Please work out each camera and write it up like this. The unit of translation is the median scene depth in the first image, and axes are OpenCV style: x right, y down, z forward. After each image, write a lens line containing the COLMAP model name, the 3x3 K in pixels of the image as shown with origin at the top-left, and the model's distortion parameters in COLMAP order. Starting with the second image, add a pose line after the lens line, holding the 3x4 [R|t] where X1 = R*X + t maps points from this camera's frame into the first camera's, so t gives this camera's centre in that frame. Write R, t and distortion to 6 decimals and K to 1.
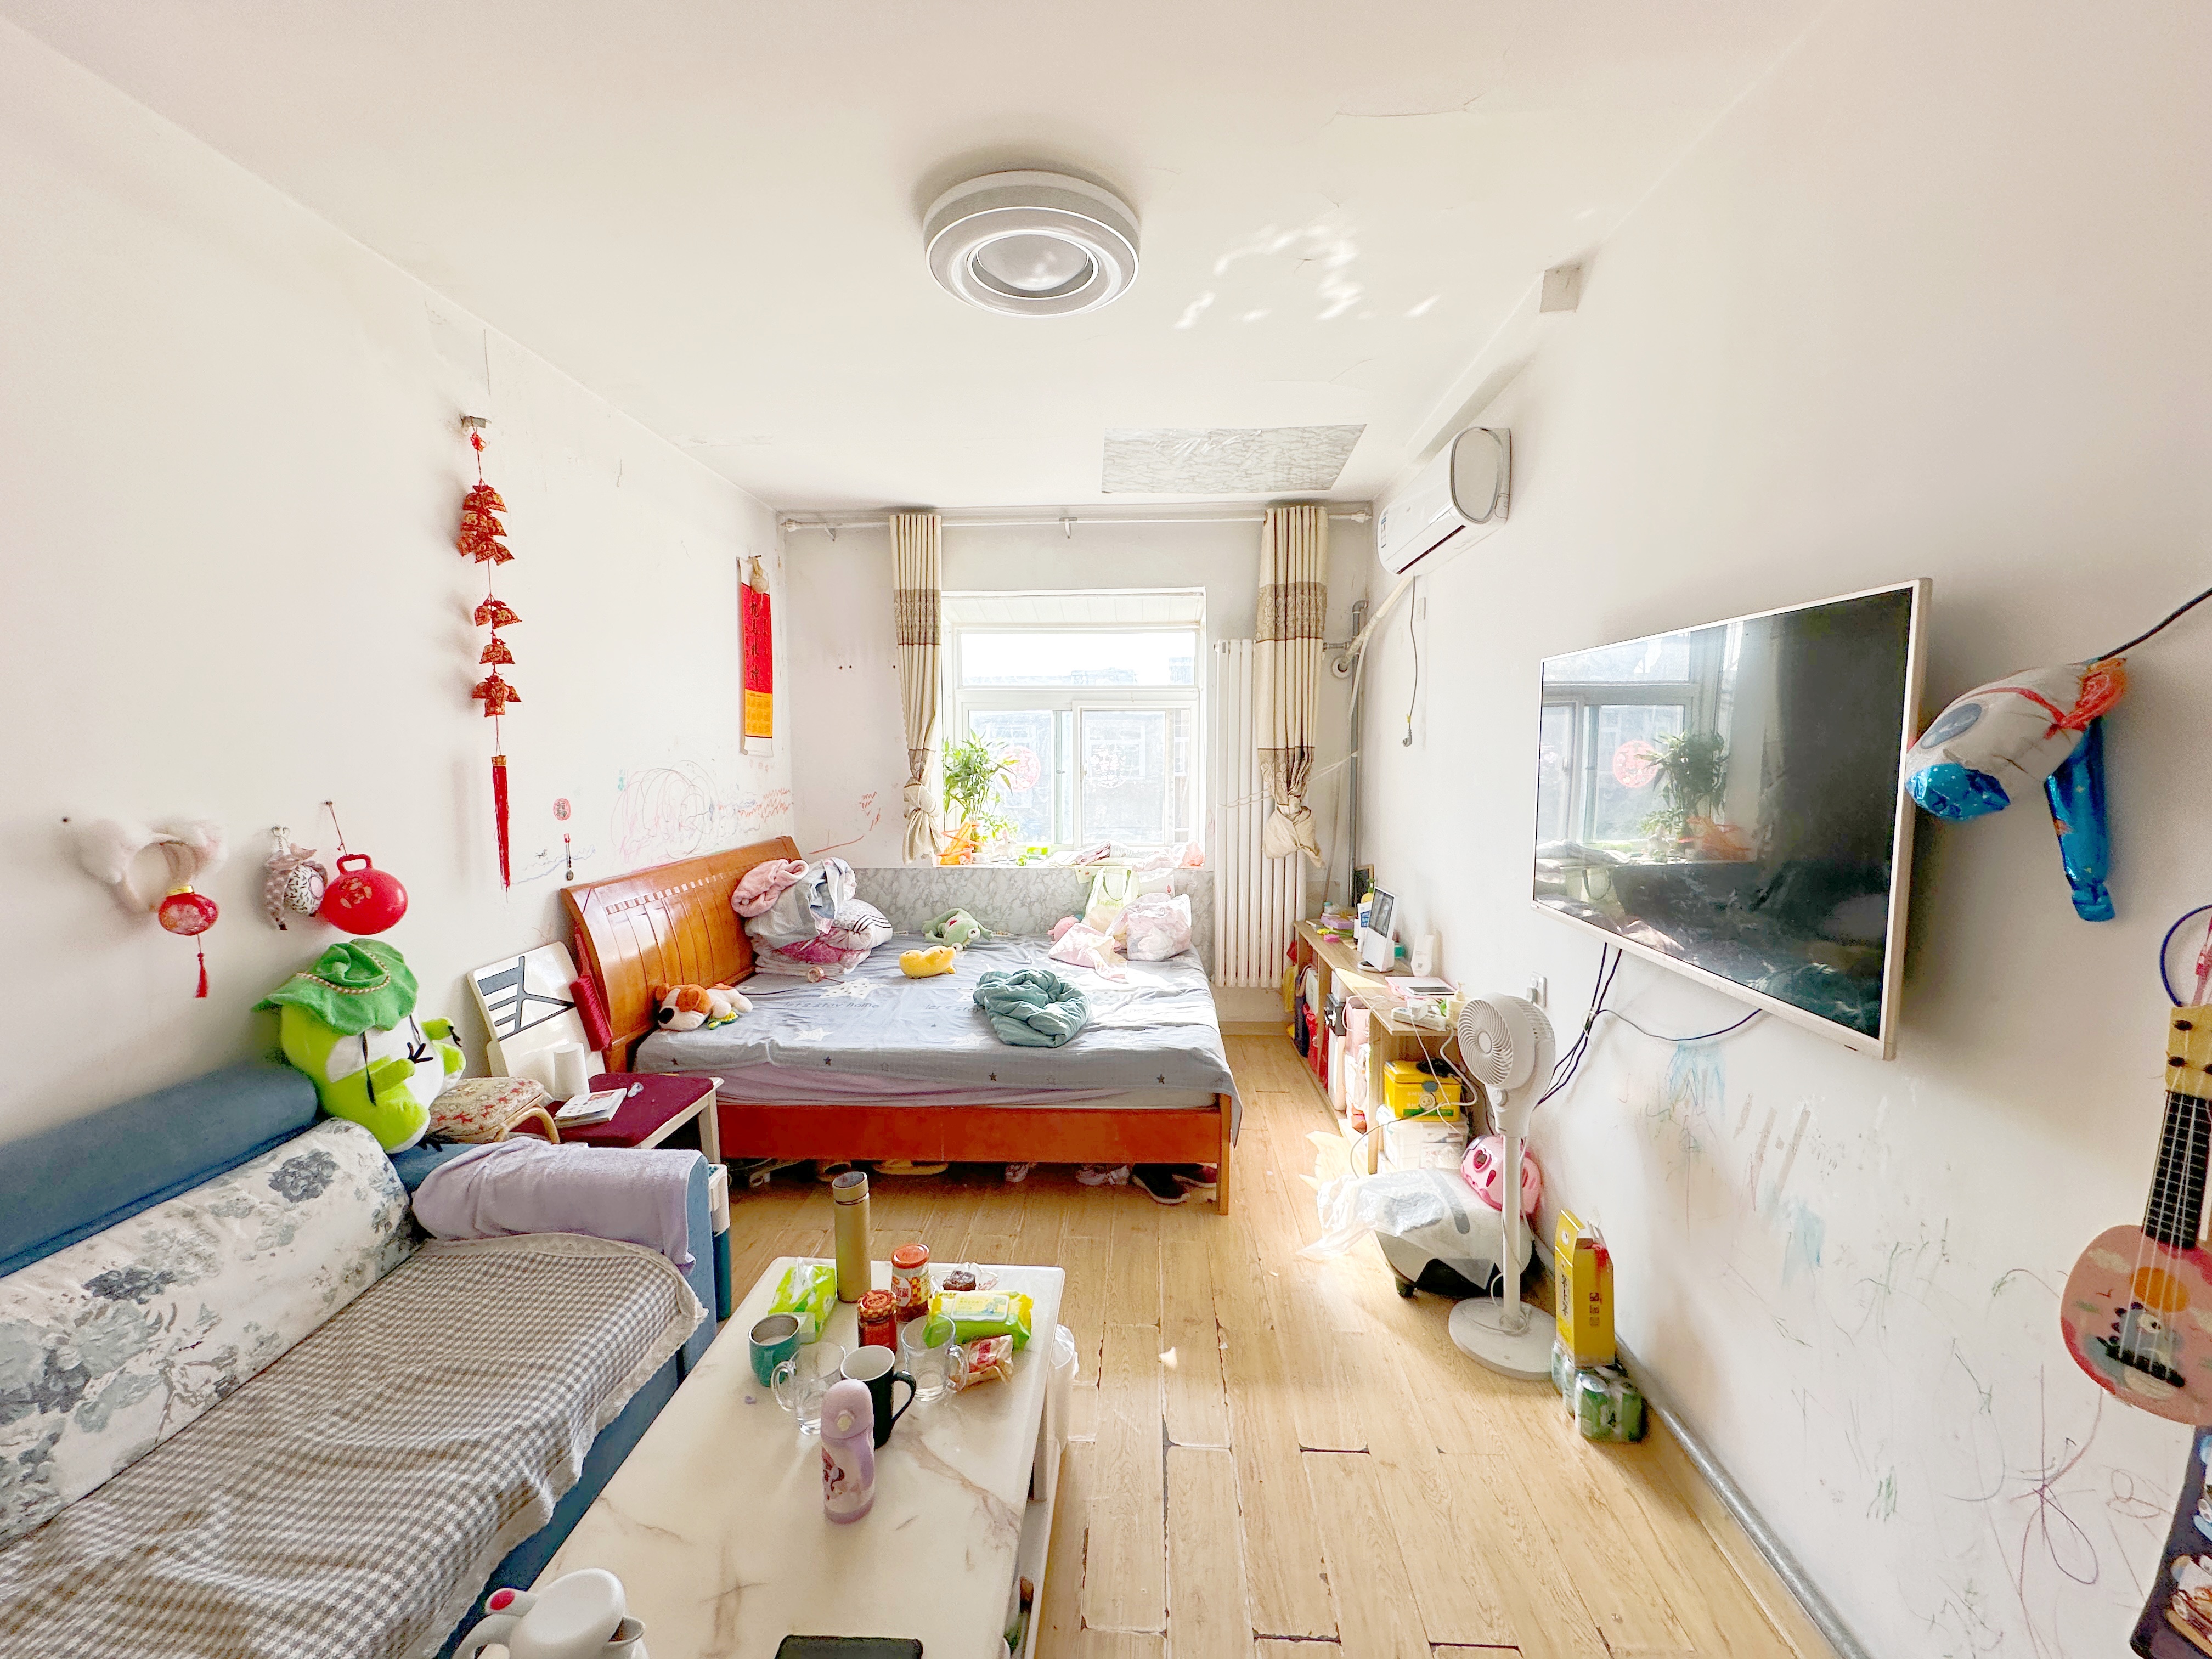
lens RADIAL K [[888.1, 0, 1103.5], [0, 888.1, 827.1], [0, 0, 1]] dist [-0.001040, -0.000431]
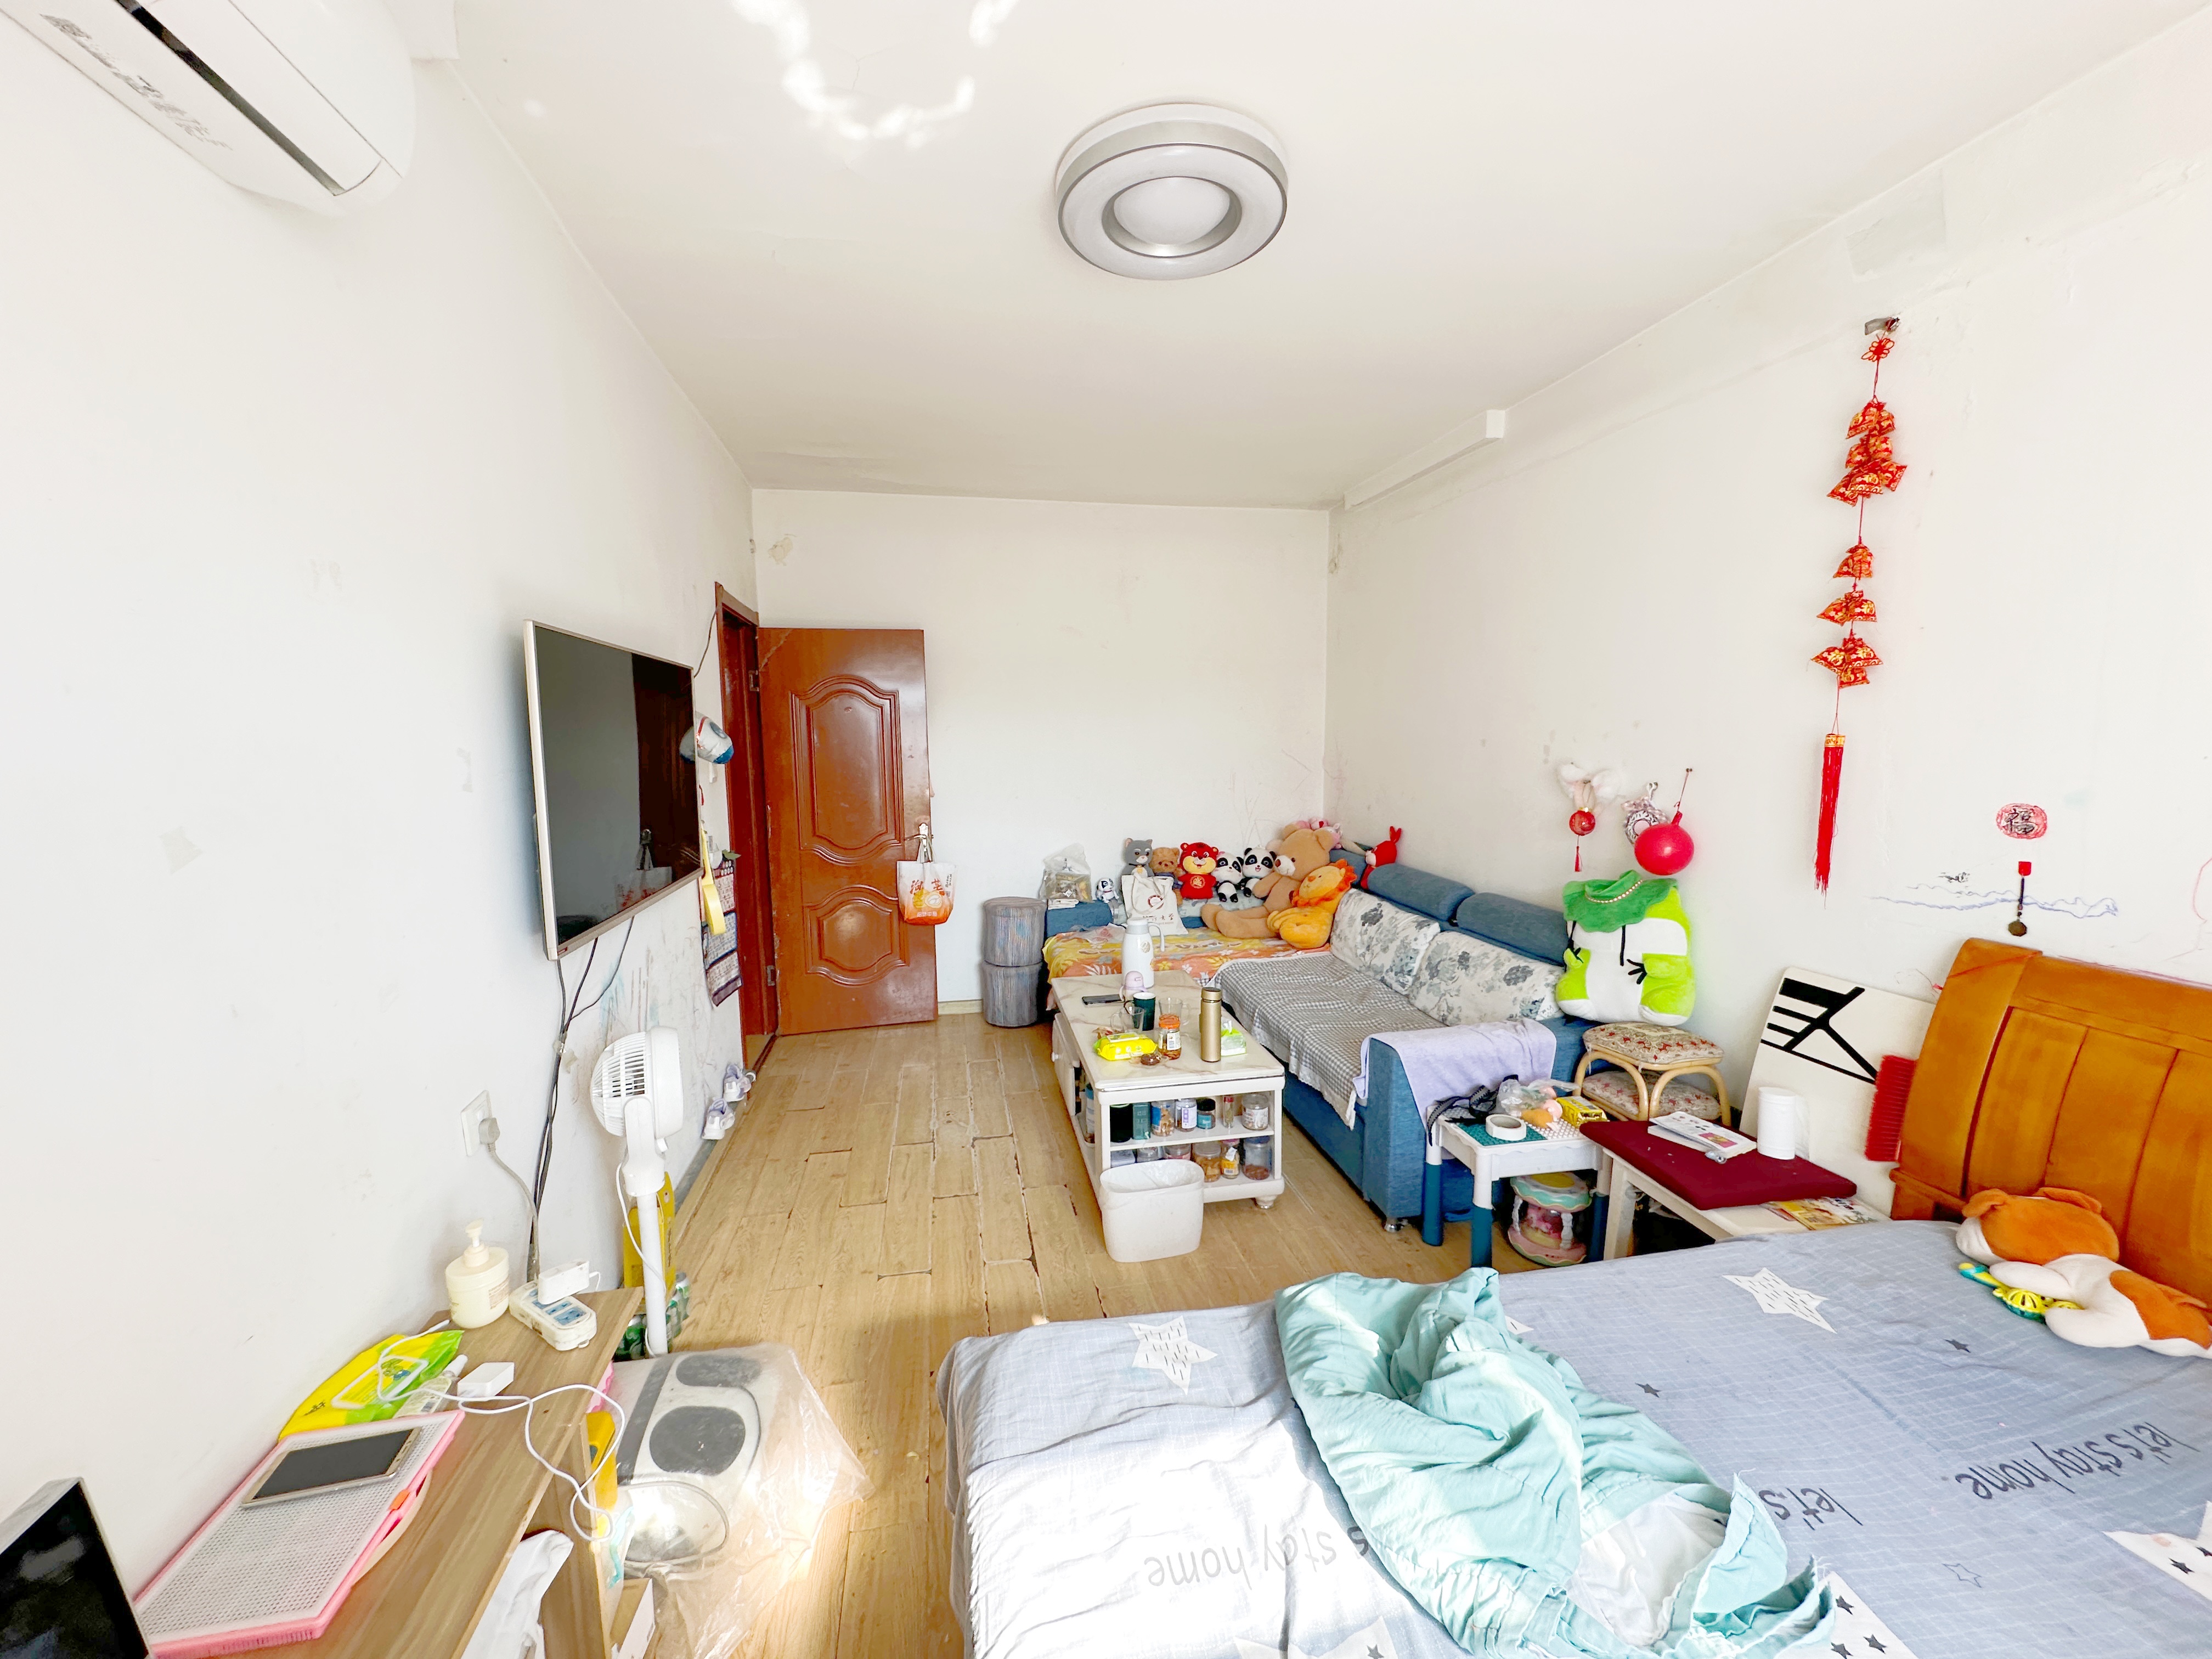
lens RADIAL K [[888.1, 0, 1106.8], [0, 888.1, 837.8], [0, 0, 1]] dist [-0.001040, -0.000431]
pose [[-0.971650, 0.039231, -0.233145, 0.191738], [-0.009608, 0.978770, 0.204737, -0.150501], [0.236228, 0.201172, -0.950645, 1.663467]]
